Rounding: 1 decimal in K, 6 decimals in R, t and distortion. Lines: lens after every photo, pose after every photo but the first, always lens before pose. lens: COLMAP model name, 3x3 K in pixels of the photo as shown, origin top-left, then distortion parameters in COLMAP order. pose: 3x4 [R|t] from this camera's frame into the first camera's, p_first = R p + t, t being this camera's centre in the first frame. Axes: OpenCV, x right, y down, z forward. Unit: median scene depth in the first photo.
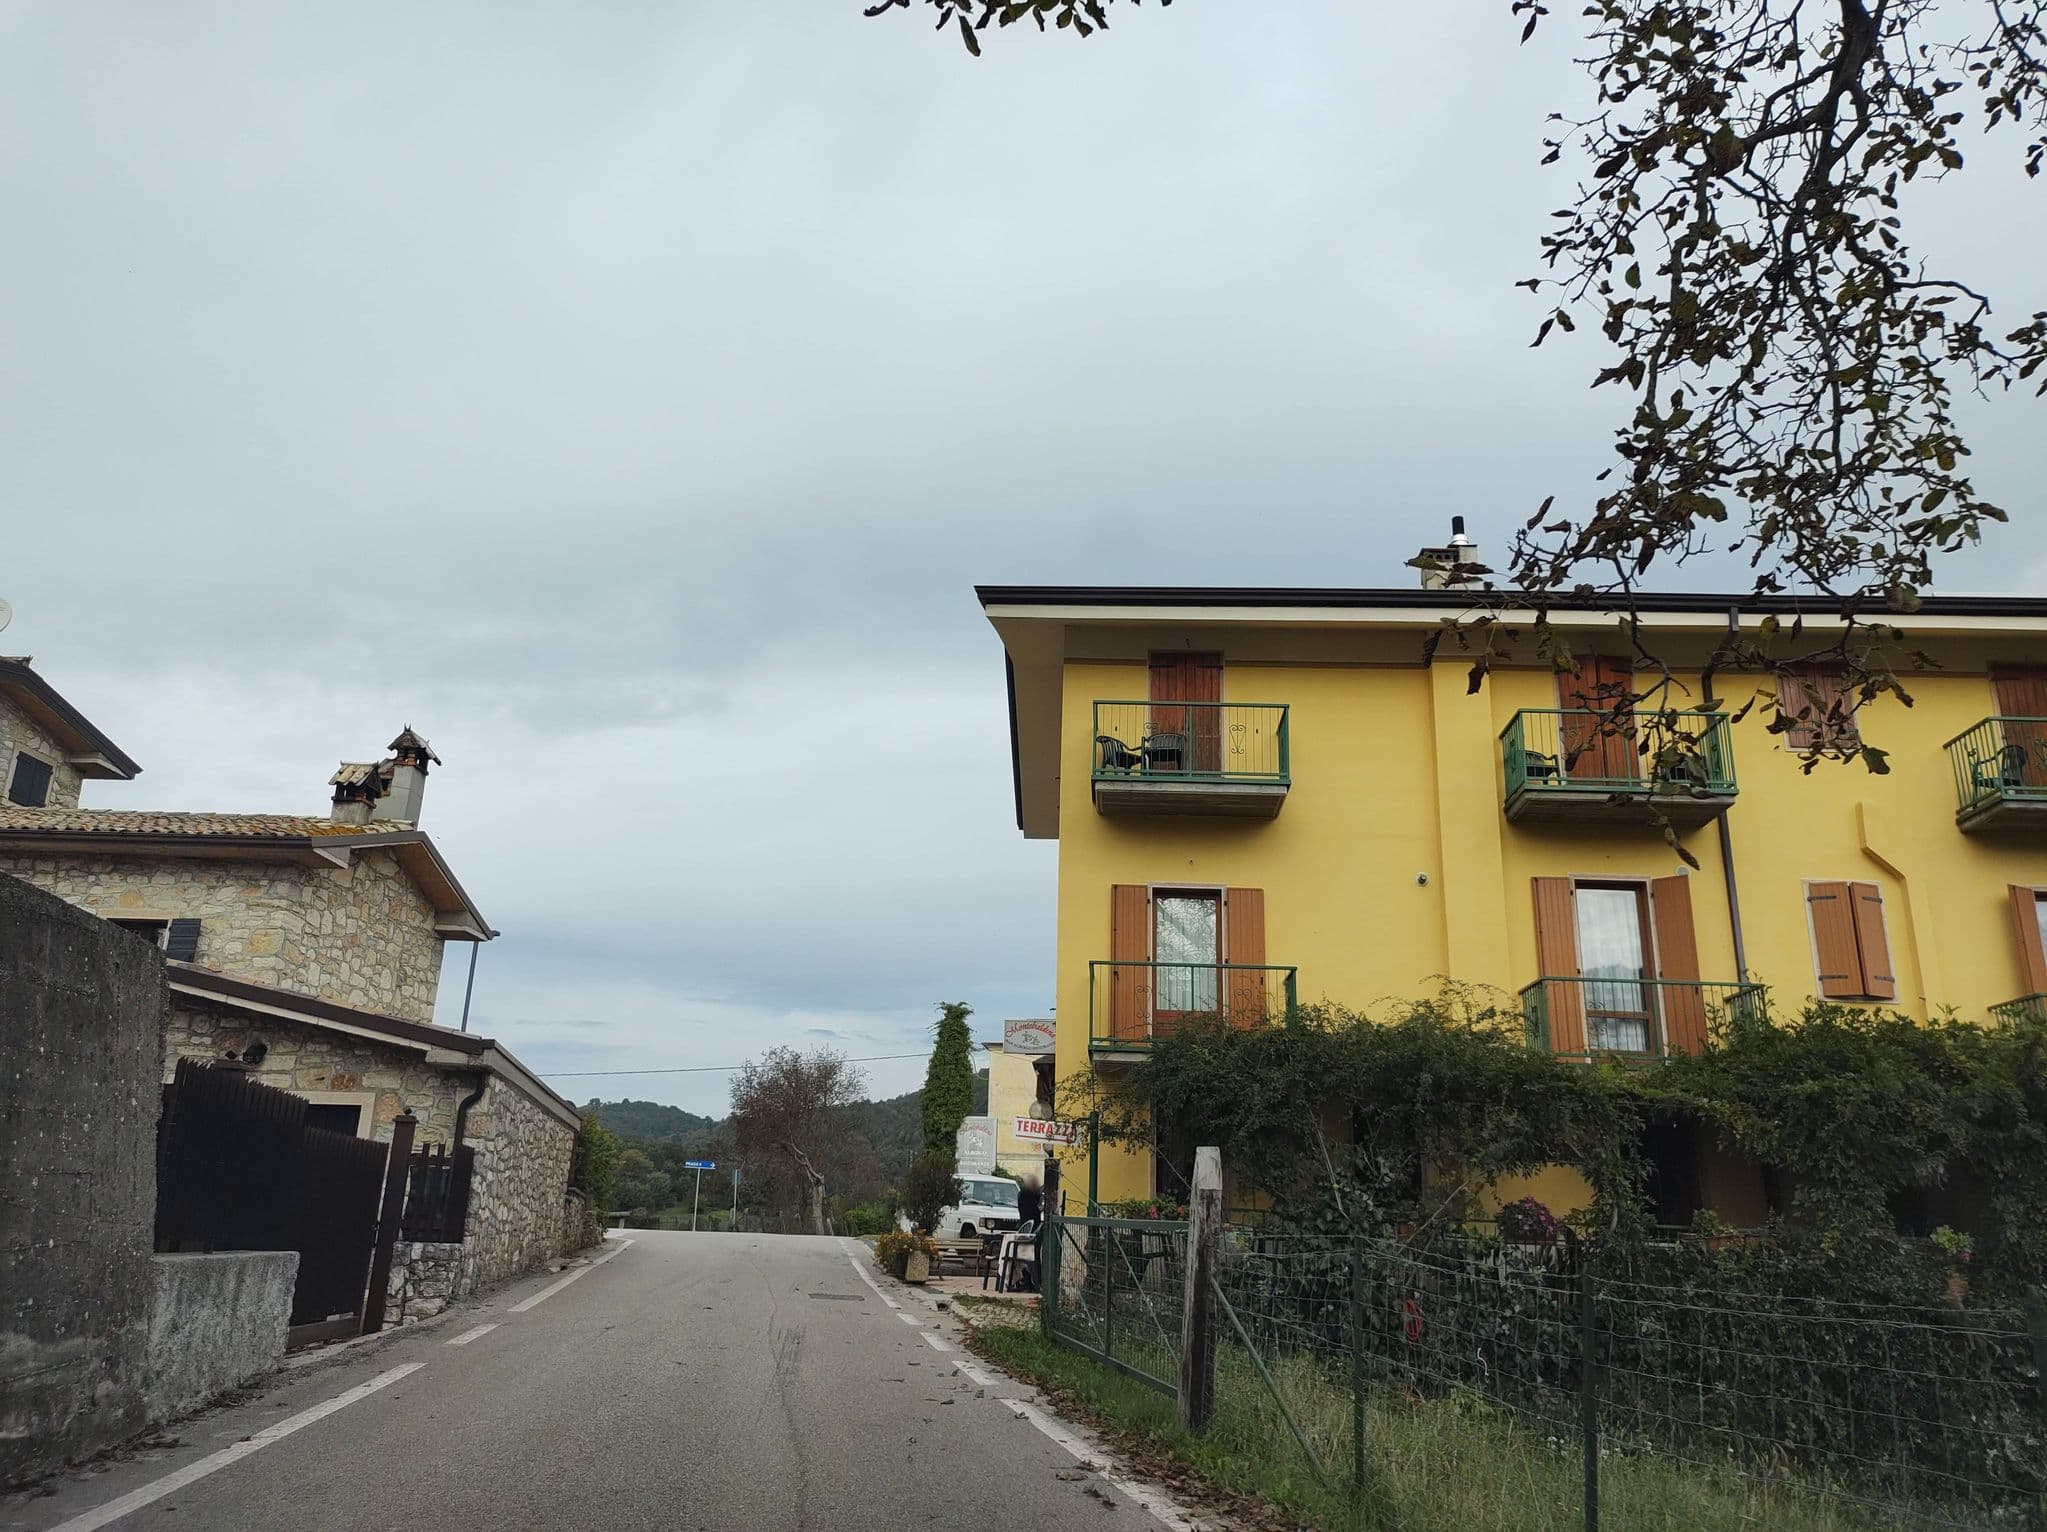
lens RADIAL K [[1506.3, 0, 1023.5], [0, 1506.3, 766.0], [0, 0, 1]] dist [-0.003499, 0.003739]
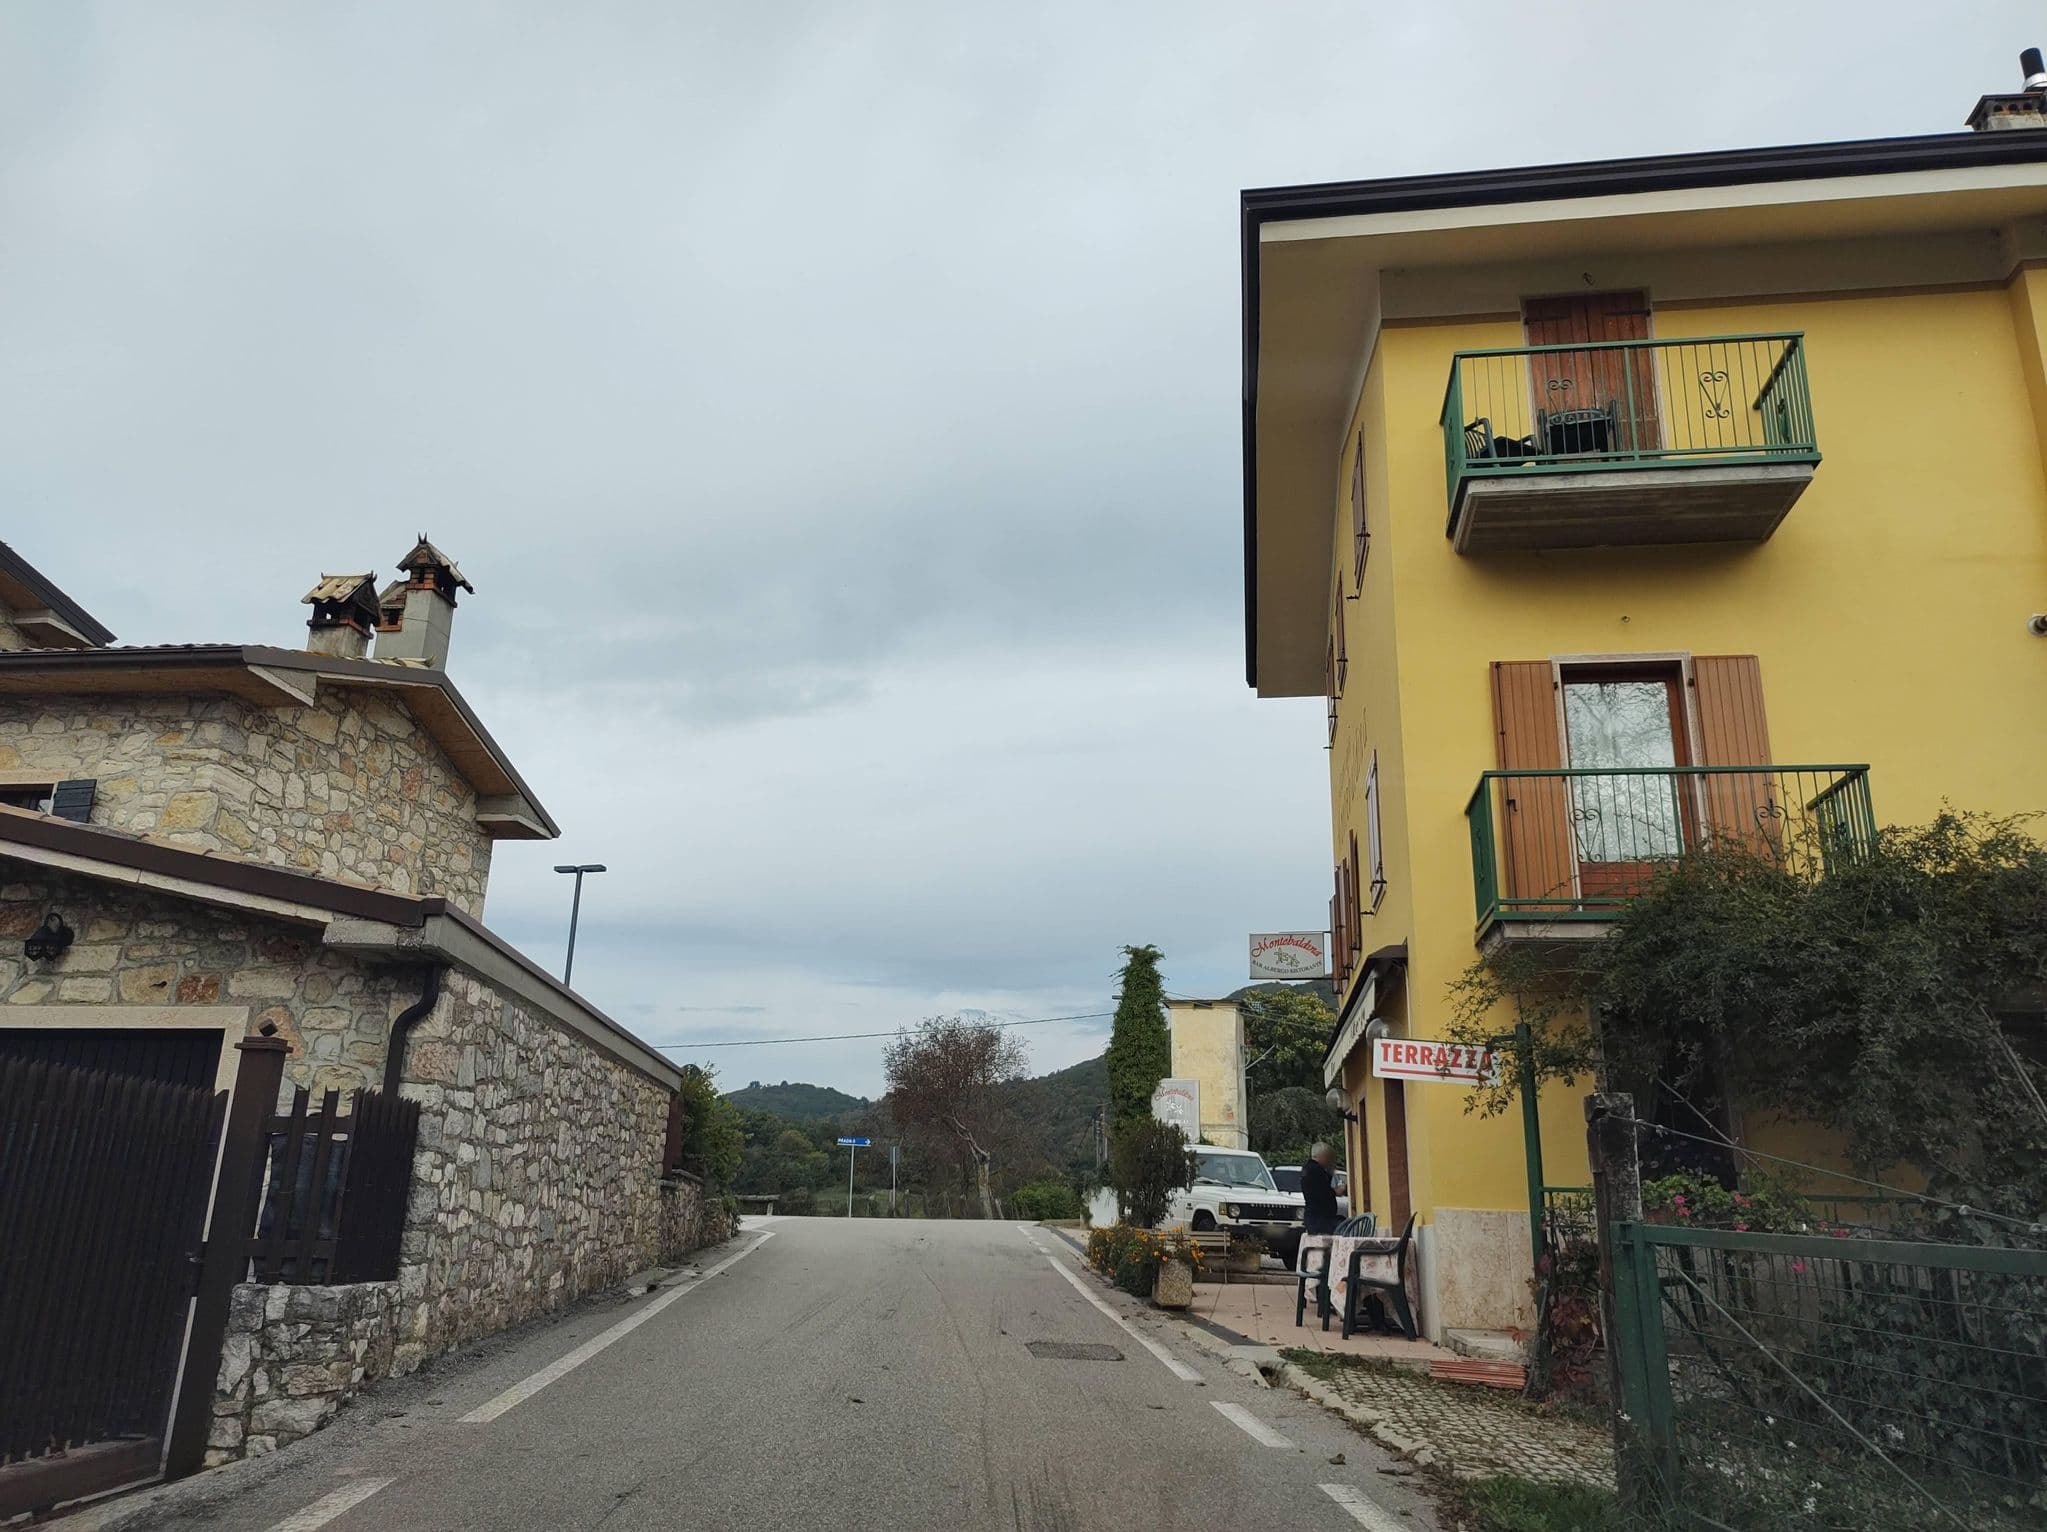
lens RADIAL K [[1476.4, 0, 1023.5], [0, 1476.4, 766.0], [0, 0, 1]] dist [0.006550, -0.002390]
pose [[0.995183, -0.037216, -0.090698, -0.067739], [0.038121, 0.999239, 0.008274, 0.097023], [0.090321, -0.011691, 0.995844, 0.347628]]
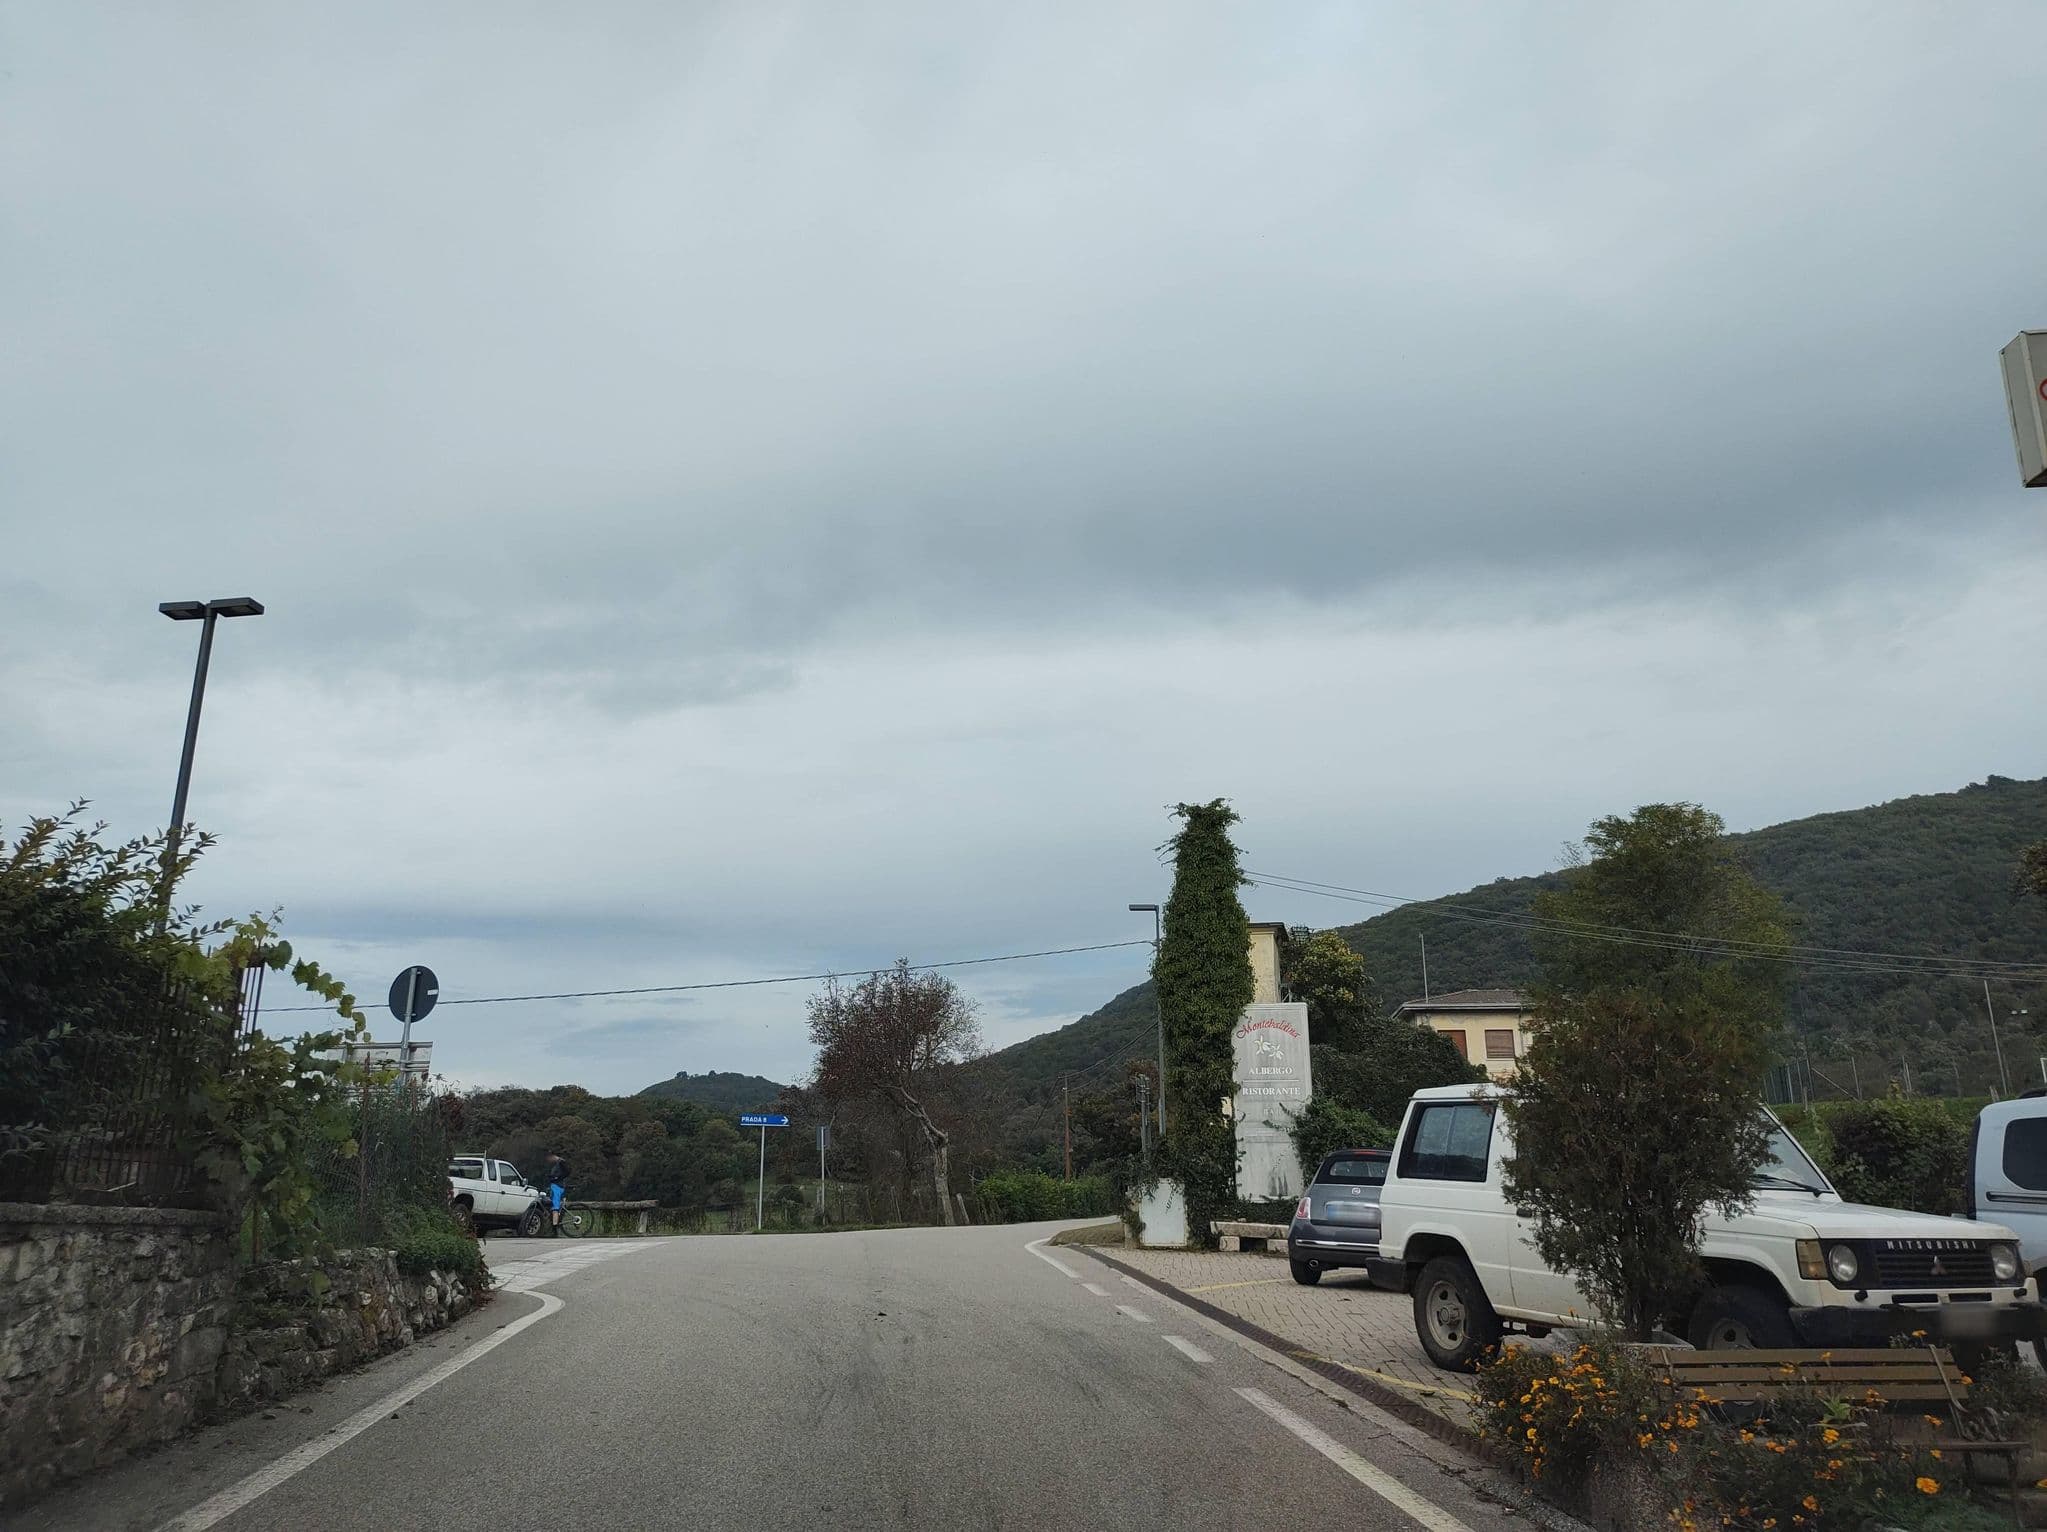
lens RADIAL K [[1416.8, 0, 1056.3], [0, 1416.8, 766.8], [0, 0, 1]] dist [0.008152, 0.001286]
pose [[0.998892, -0.044511, -0.015272, -0.188804], [0.044706, 0.998920, 0.012684, 0.282145], [0.014691, -0.013353, 0.999803, 1.010126]]
